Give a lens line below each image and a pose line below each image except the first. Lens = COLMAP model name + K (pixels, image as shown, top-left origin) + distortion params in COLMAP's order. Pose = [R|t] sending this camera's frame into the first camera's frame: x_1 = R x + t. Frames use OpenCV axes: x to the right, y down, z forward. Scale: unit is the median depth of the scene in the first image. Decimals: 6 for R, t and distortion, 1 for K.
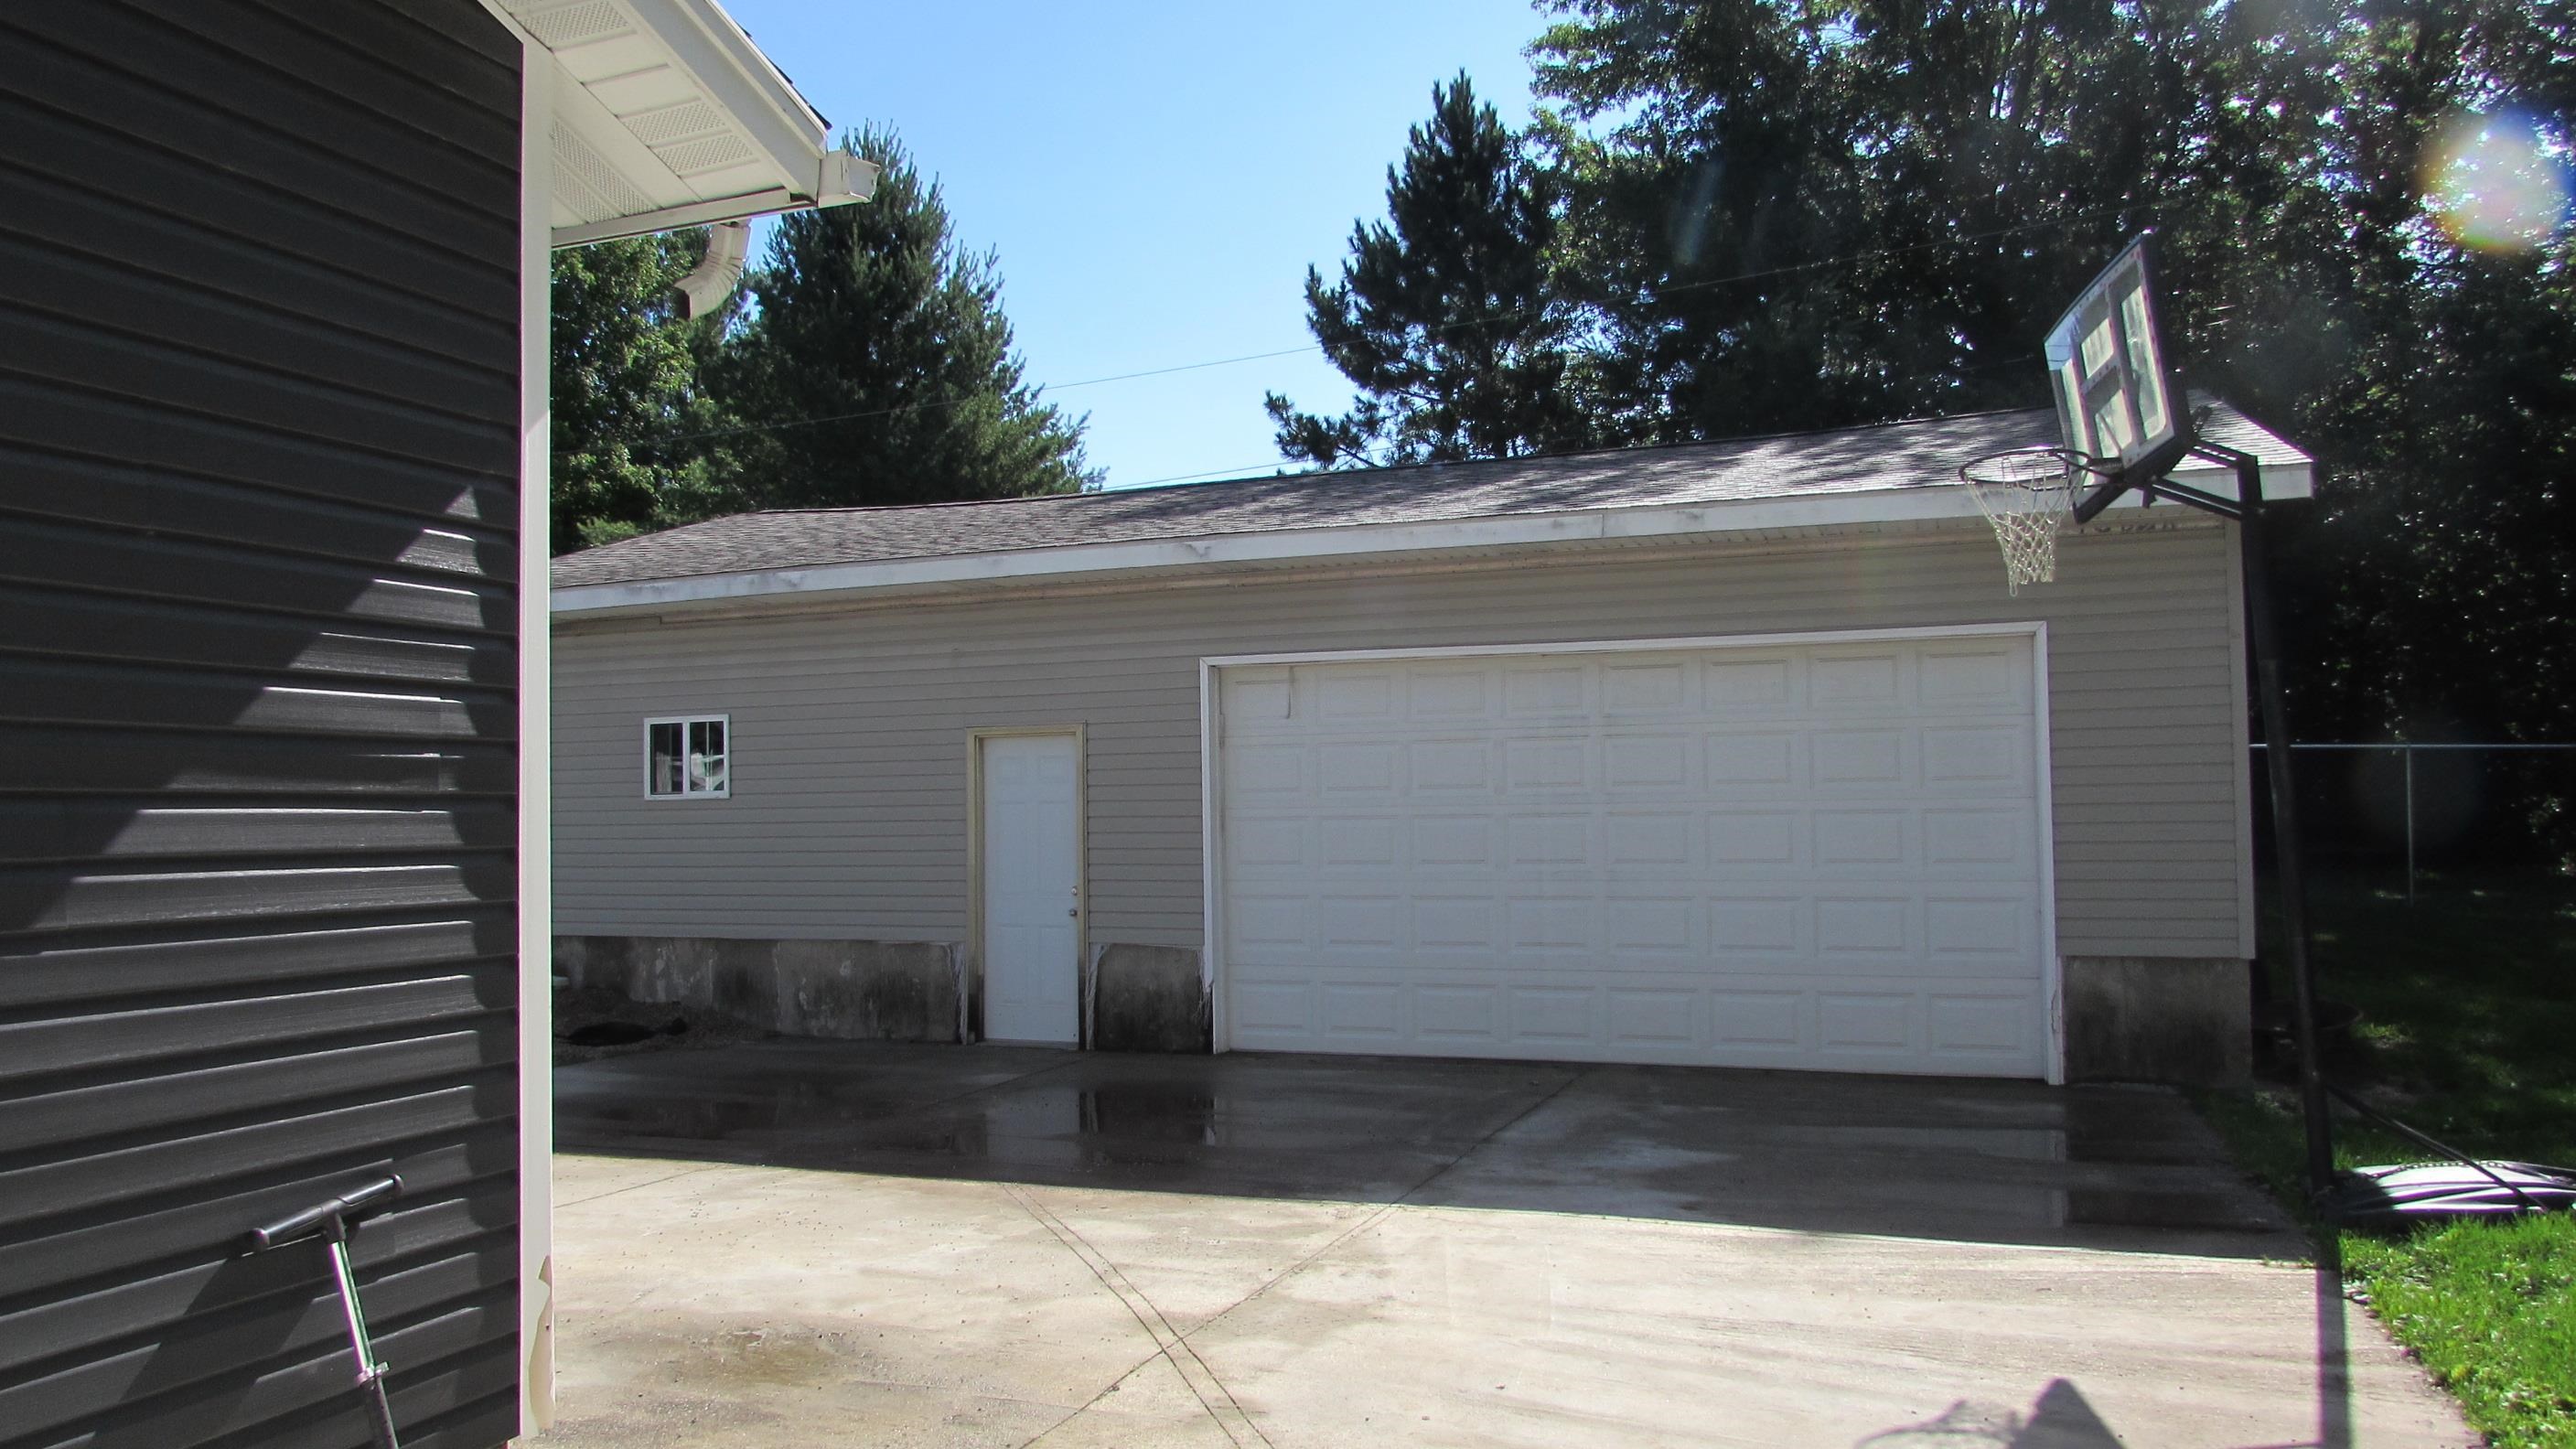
lens RADIAL K [[1818.7, 0, 1291.9], [0, 1818.7, 706.4], [0, 0, 1]] dist [-0.042184, 0.023615]
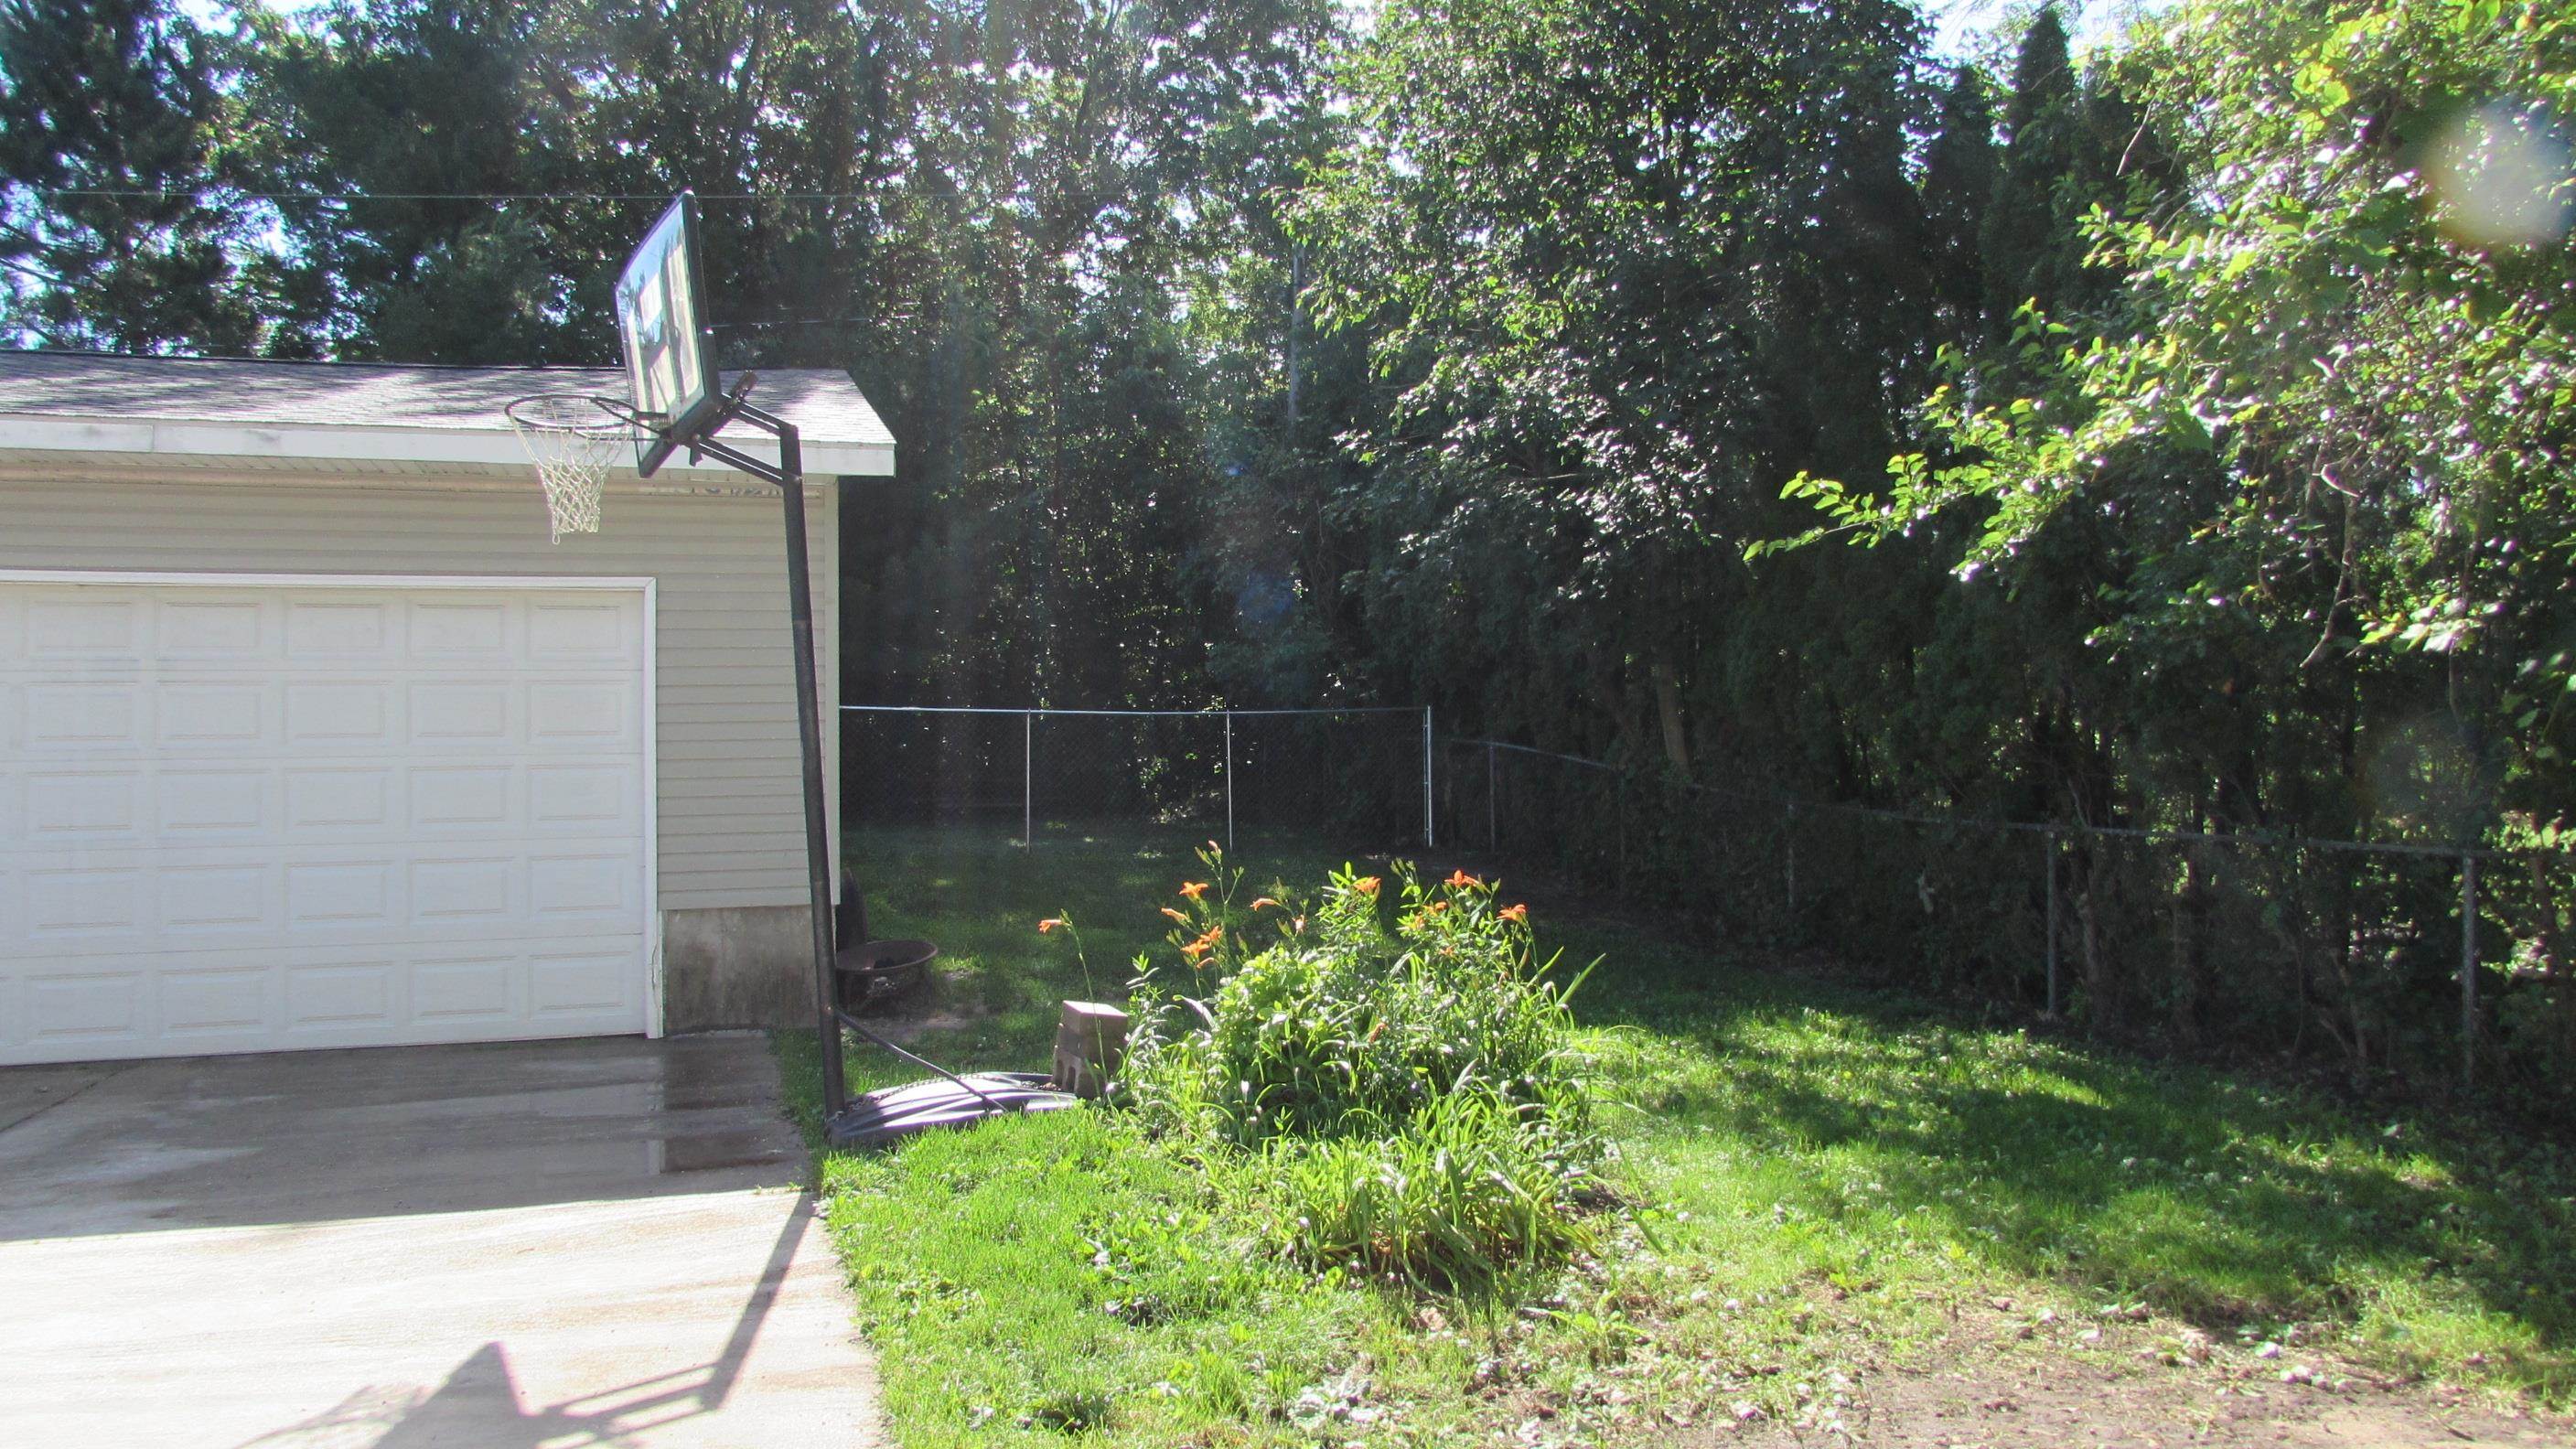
lens RADIAL K [[1818.7, 0, 1283.6], [0, 1818.7, 727.3], [0, 0, 1]] dist [-0.042184, 0.023615]
pose [[0.790645, 0.010205, 0.612190, 0.070813], [-0.030365, 0.999284, 0.022559, 0.002050], [-0.611522, -0.036426, 0.790389, -0.009609]]
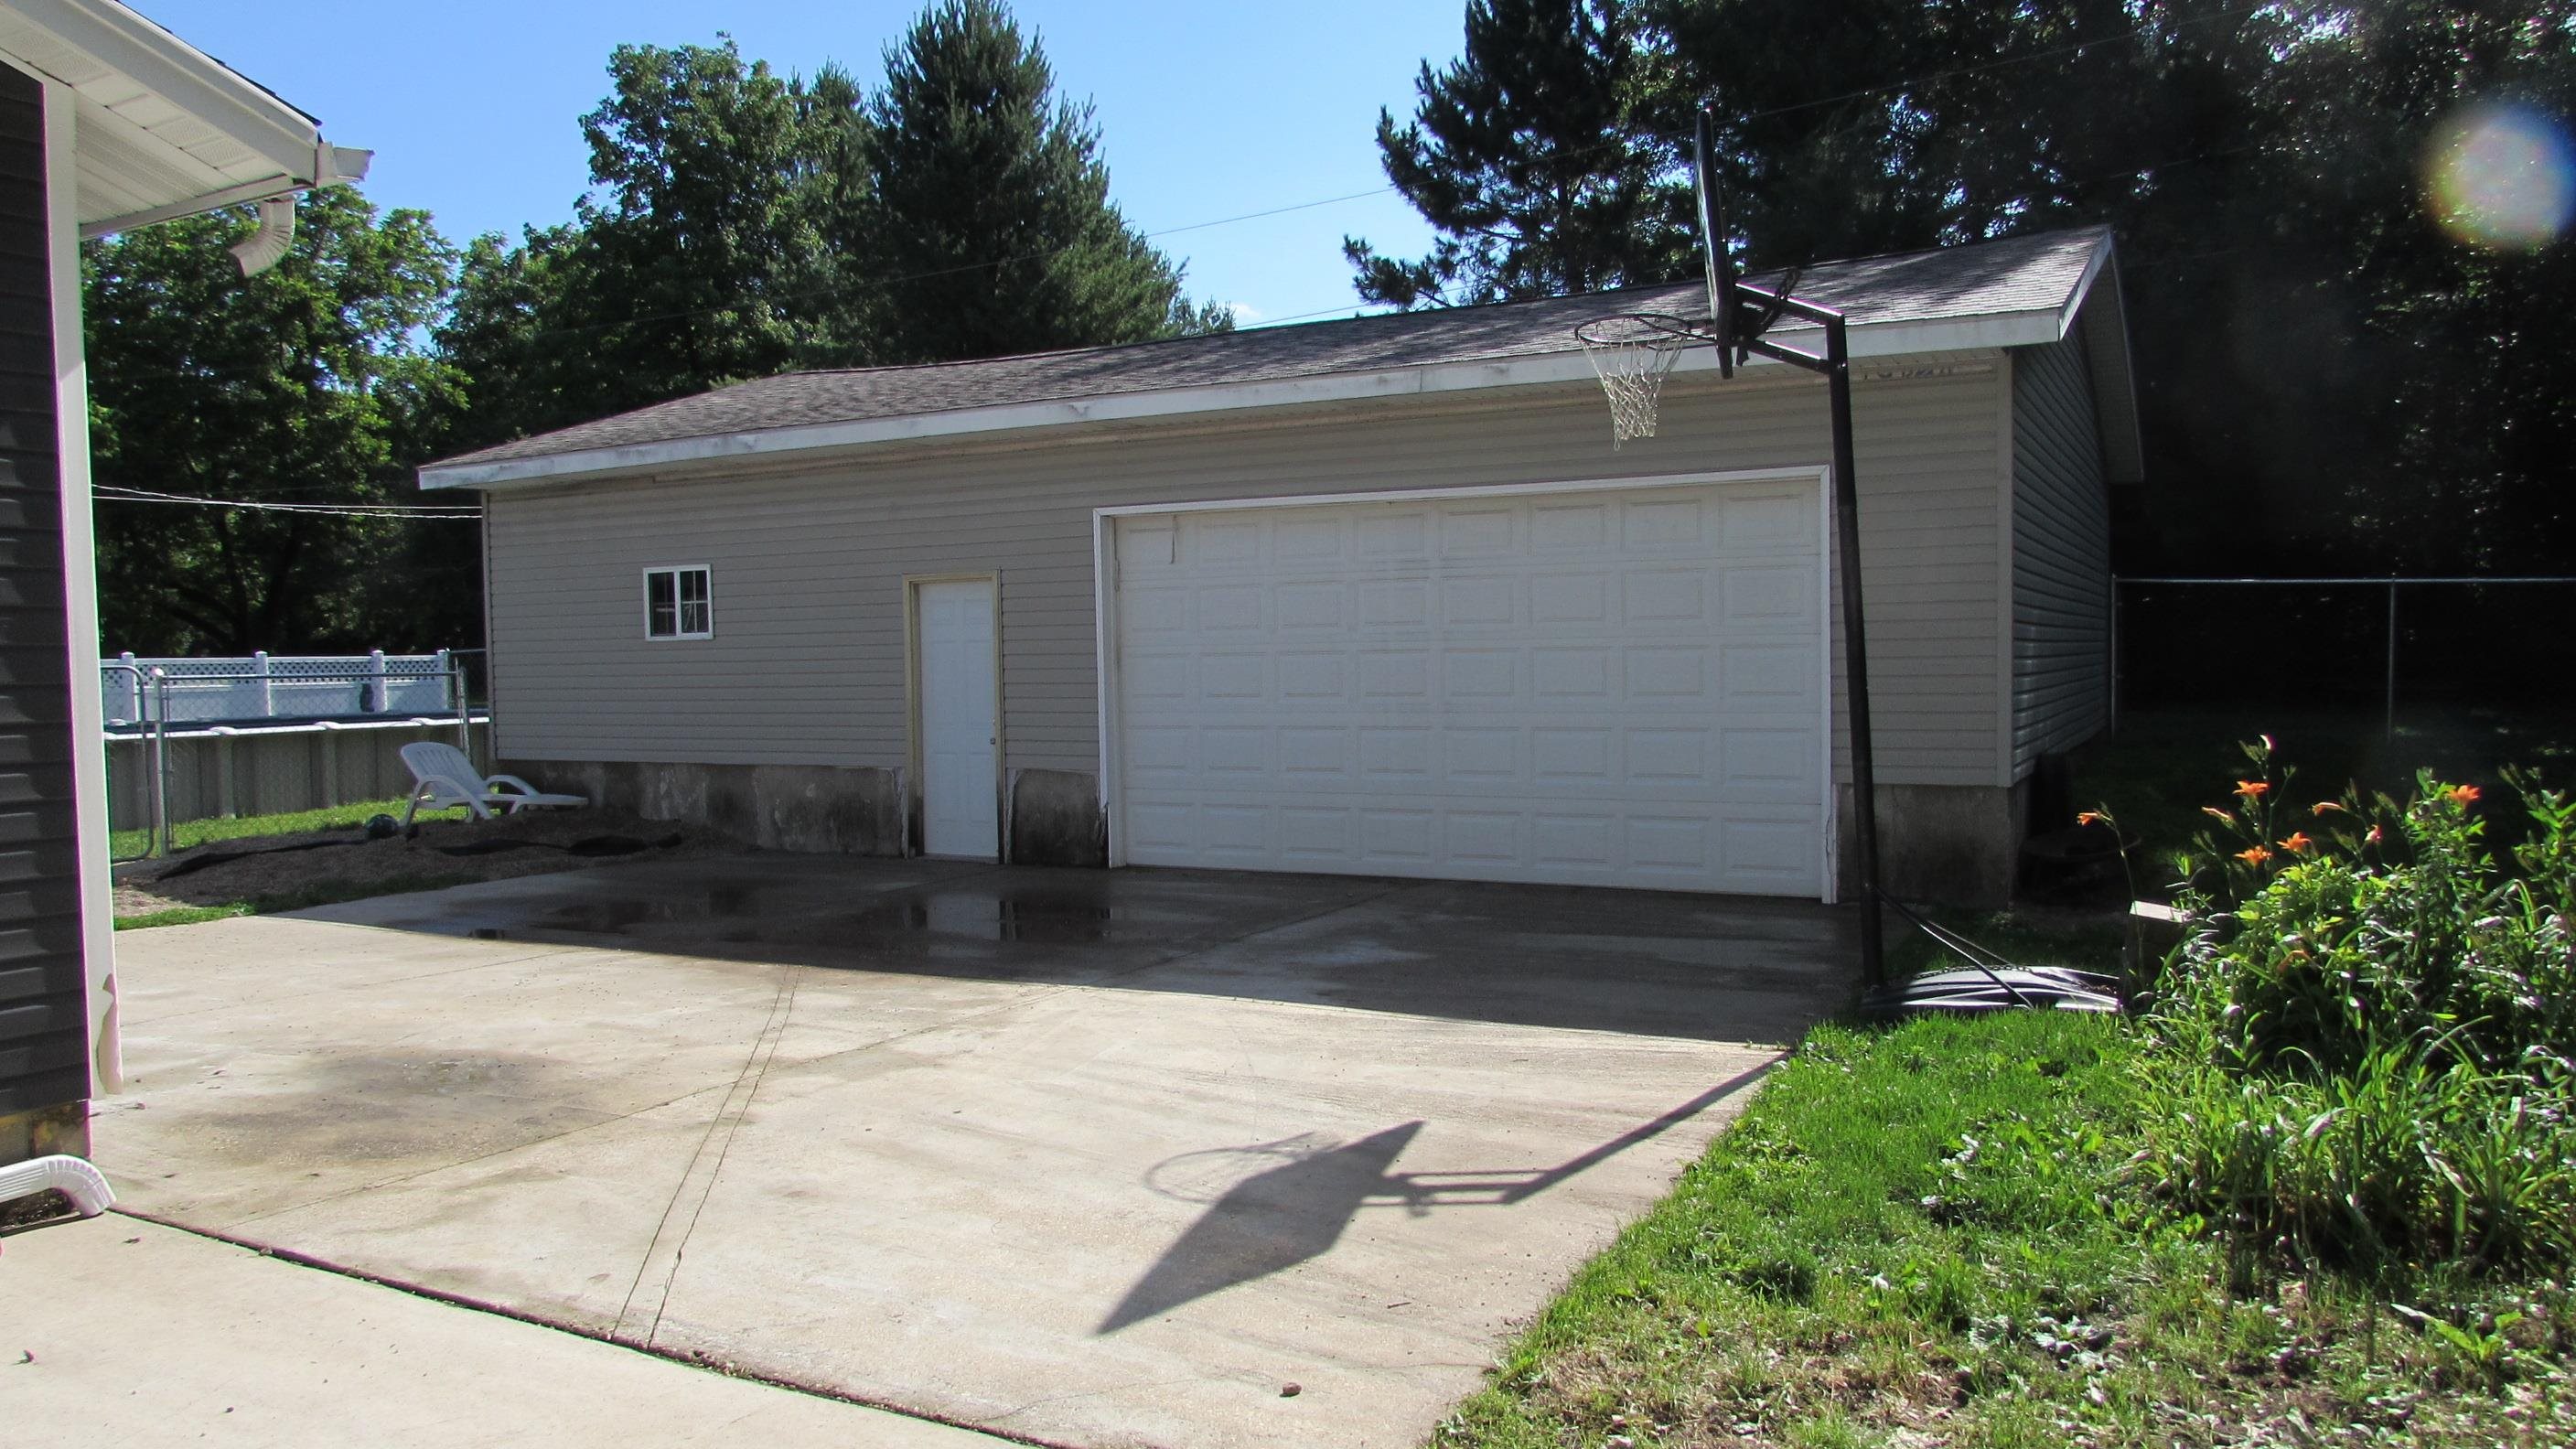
lens RADIAL K [[1818.7, 0, 1294.0], [0, 1818.7, 698.4], [0, 0, 1]] dist [-0.042184, 0.023615]
pose [[0.993089, -0.000811, -0.117364, 0.208202], [0.010874, 0.996310, 0.085132, -0.005018], [0.116861, -0.085820, 0.989433, -0.078435]]
